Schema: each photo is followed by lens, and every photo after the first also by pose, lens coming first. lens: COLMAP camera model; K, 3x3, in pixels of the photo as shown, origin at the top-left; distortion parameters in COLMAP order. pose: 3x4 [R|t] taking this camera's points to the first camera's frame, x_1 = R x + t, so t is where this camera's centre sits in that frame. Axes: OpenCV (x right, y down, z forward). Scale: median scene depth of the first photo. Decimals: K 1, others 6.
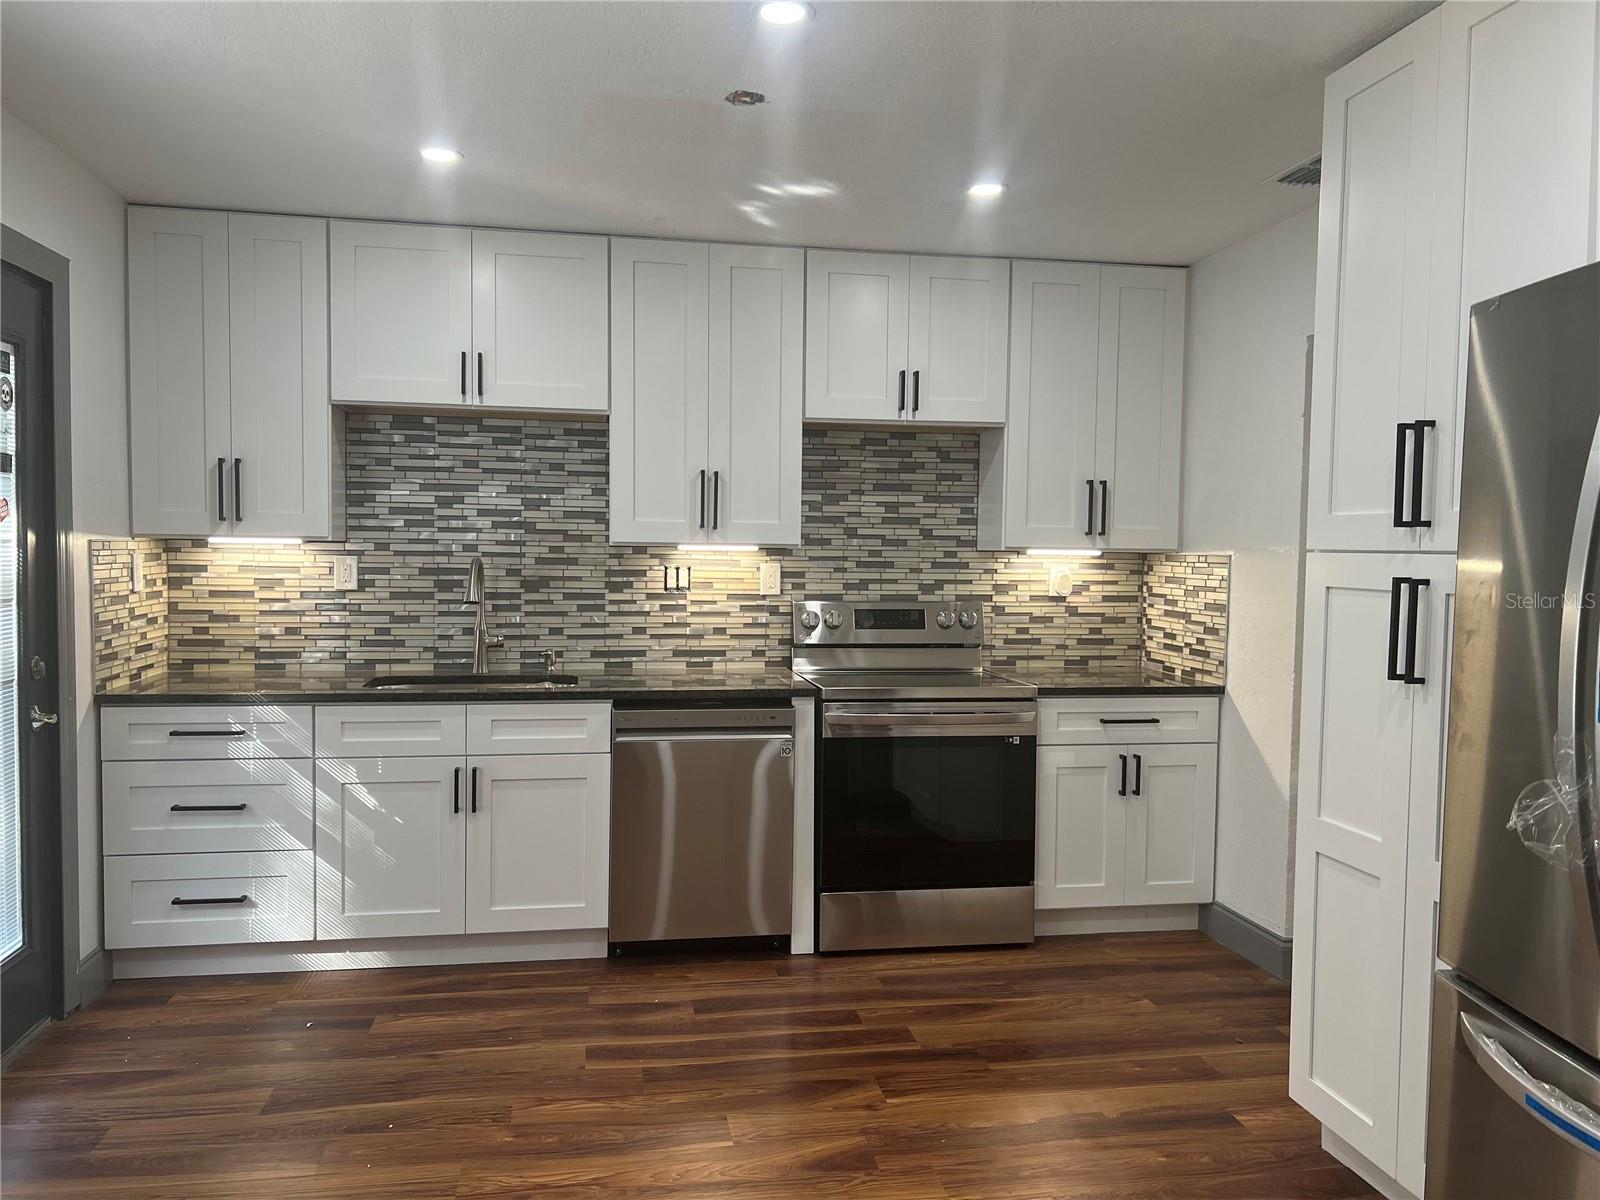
lens RADIAL K [[1199.2, 0, 808.8], [0, 1199.2, 602.3], [0, 0, 1]] dist [0.053908, -0.065363]
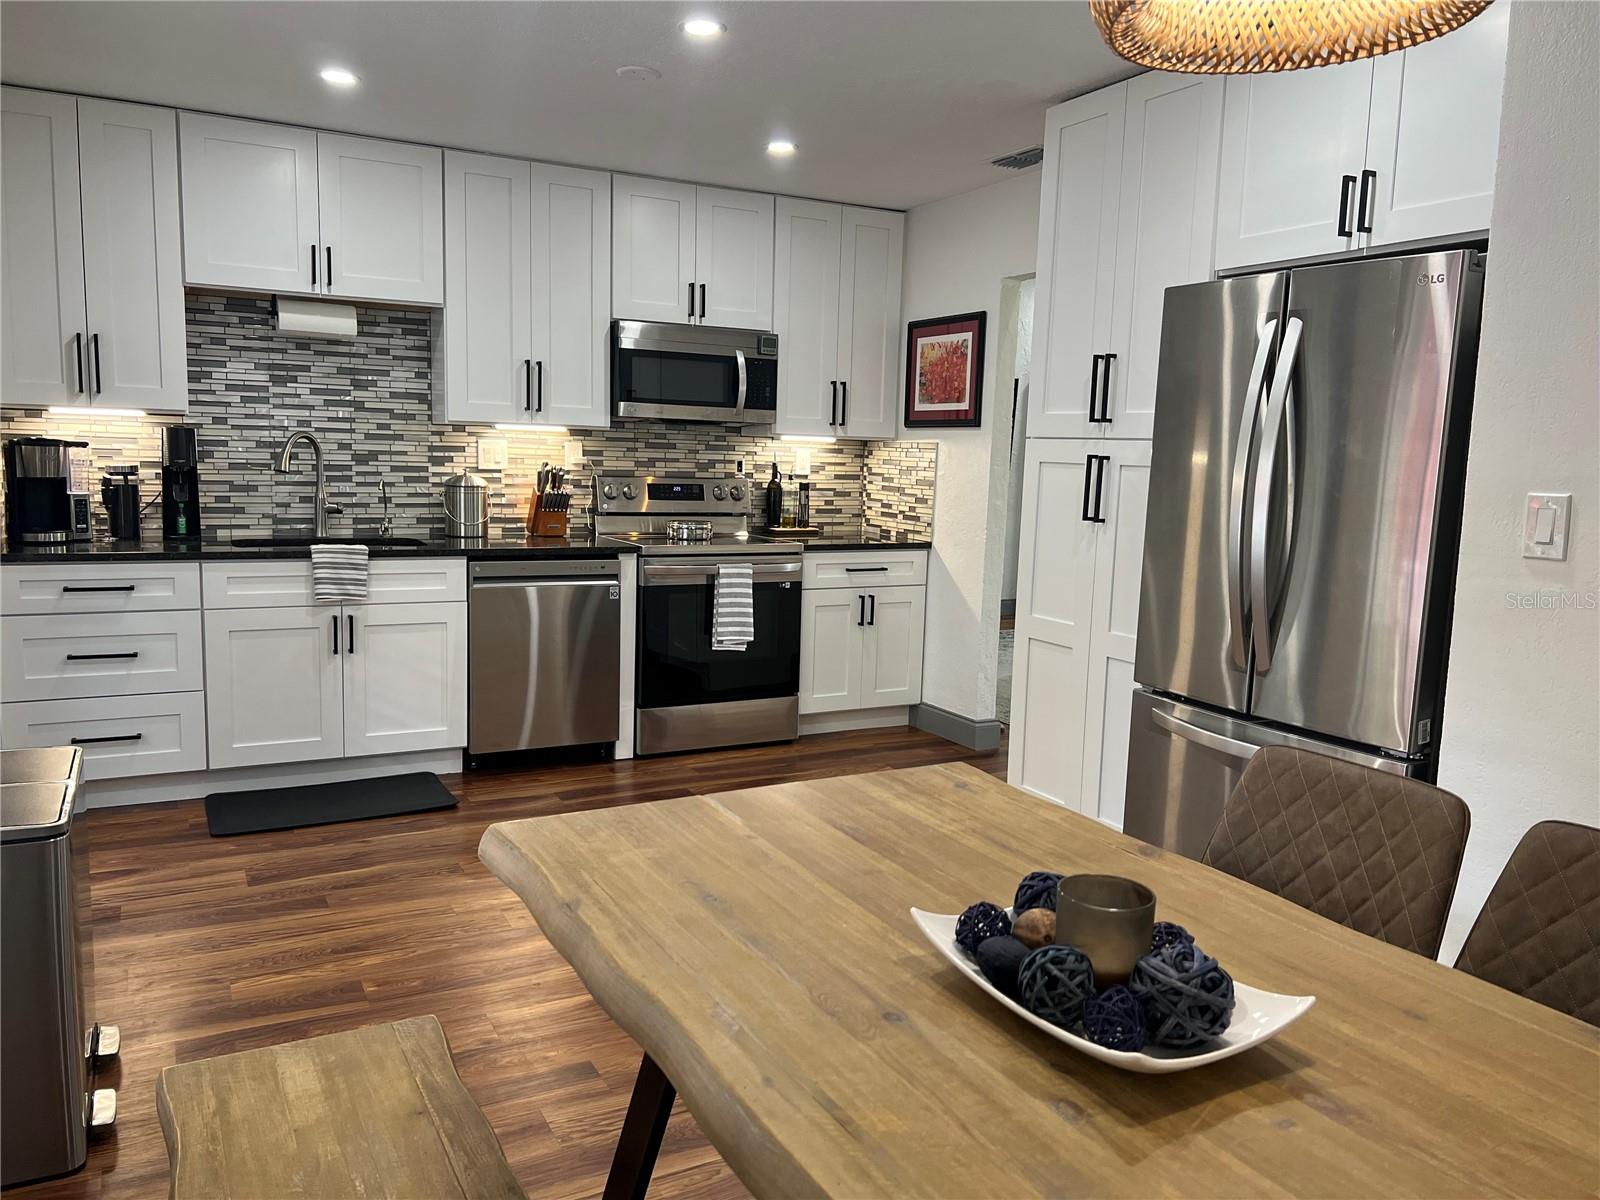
lens RADIAL K [[1199.2, 0, 807.7], [0, 1199.2, 611.1], [0, 0, 1]] dist [0.053908, -0.065363]
pose [[0.948789, -0.027443, 0.314717, -0.200959], [-0.003292, 0.995307, 0.096714, 0.017525], [-0.315894, -0.092797, 0.944245, -0.210297]]
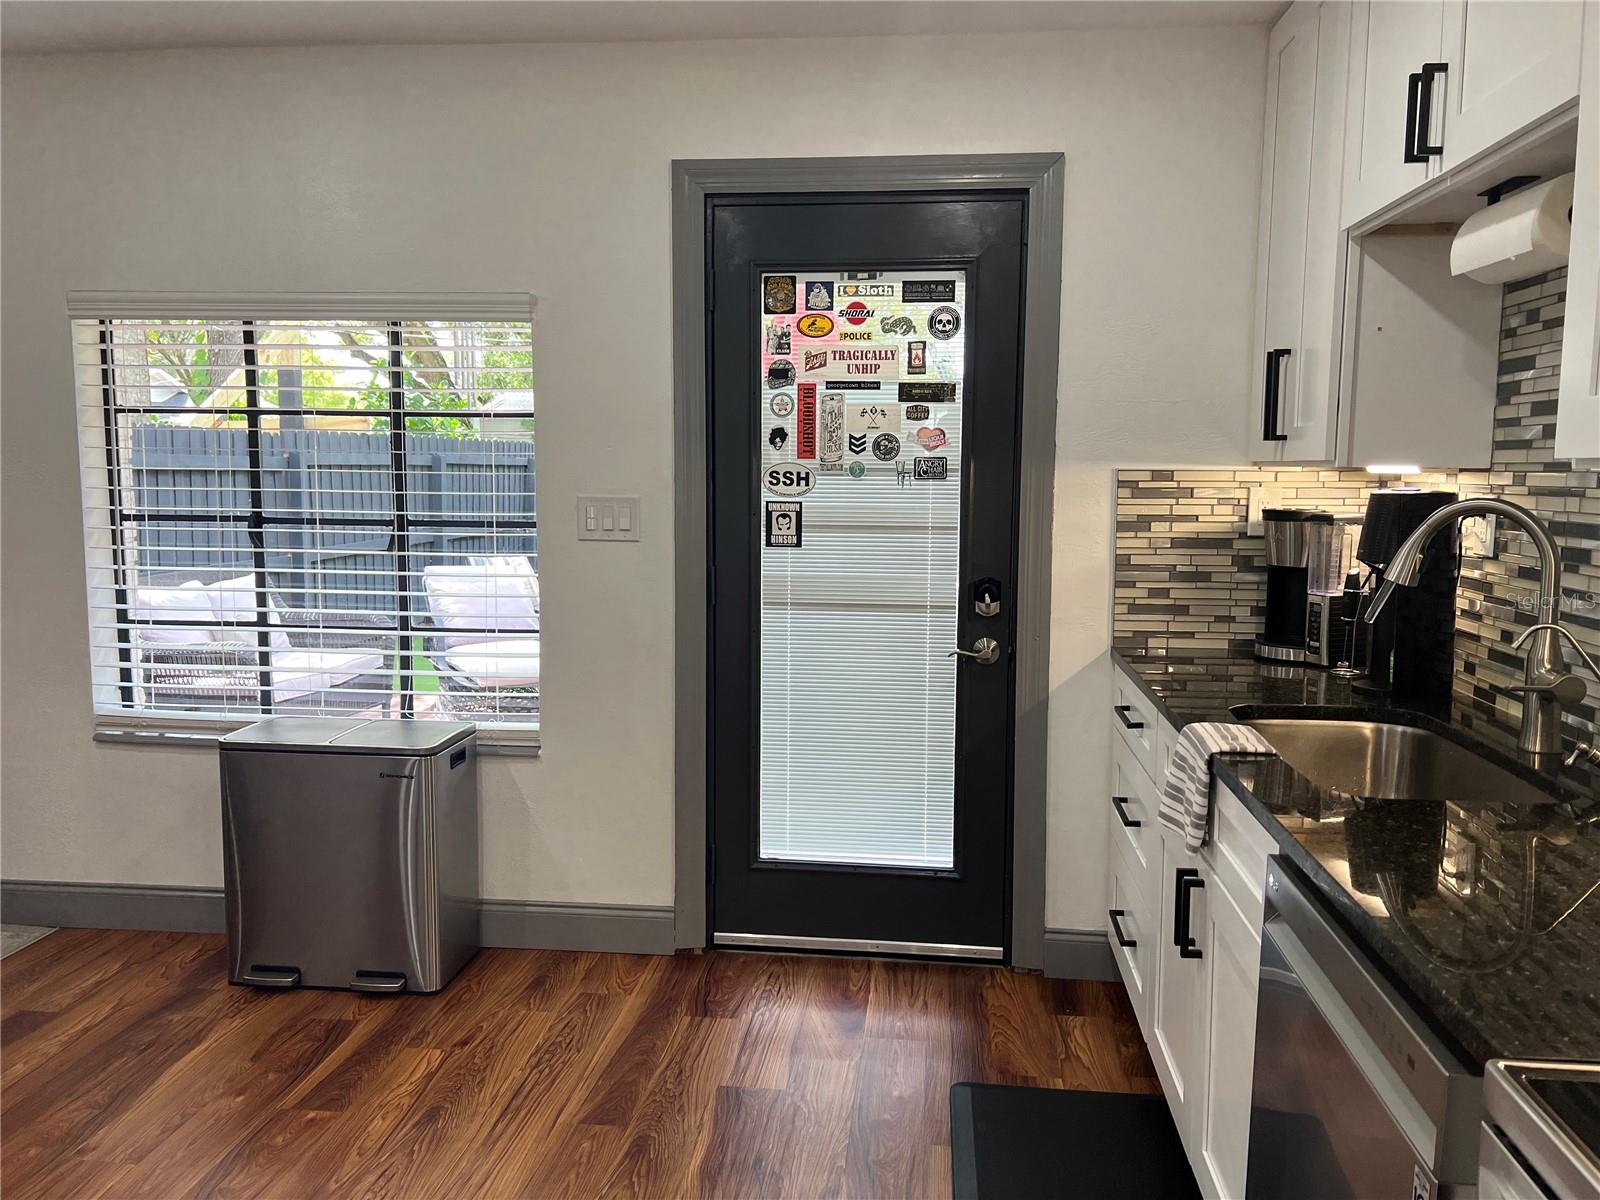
lens RADIAL K [[1199.2, 0, 809.5], [0, 1199.2, 594.3], [0, 0, 1]] dist [0.053908, -0.065363]
pose [[-0.280294, 0.087119, -0.955953, 0.307207], [-0.059075, 0.992420, 0.107764, -0.041544], [0.958095, 0.086678, -0.273022, 0.999280]]
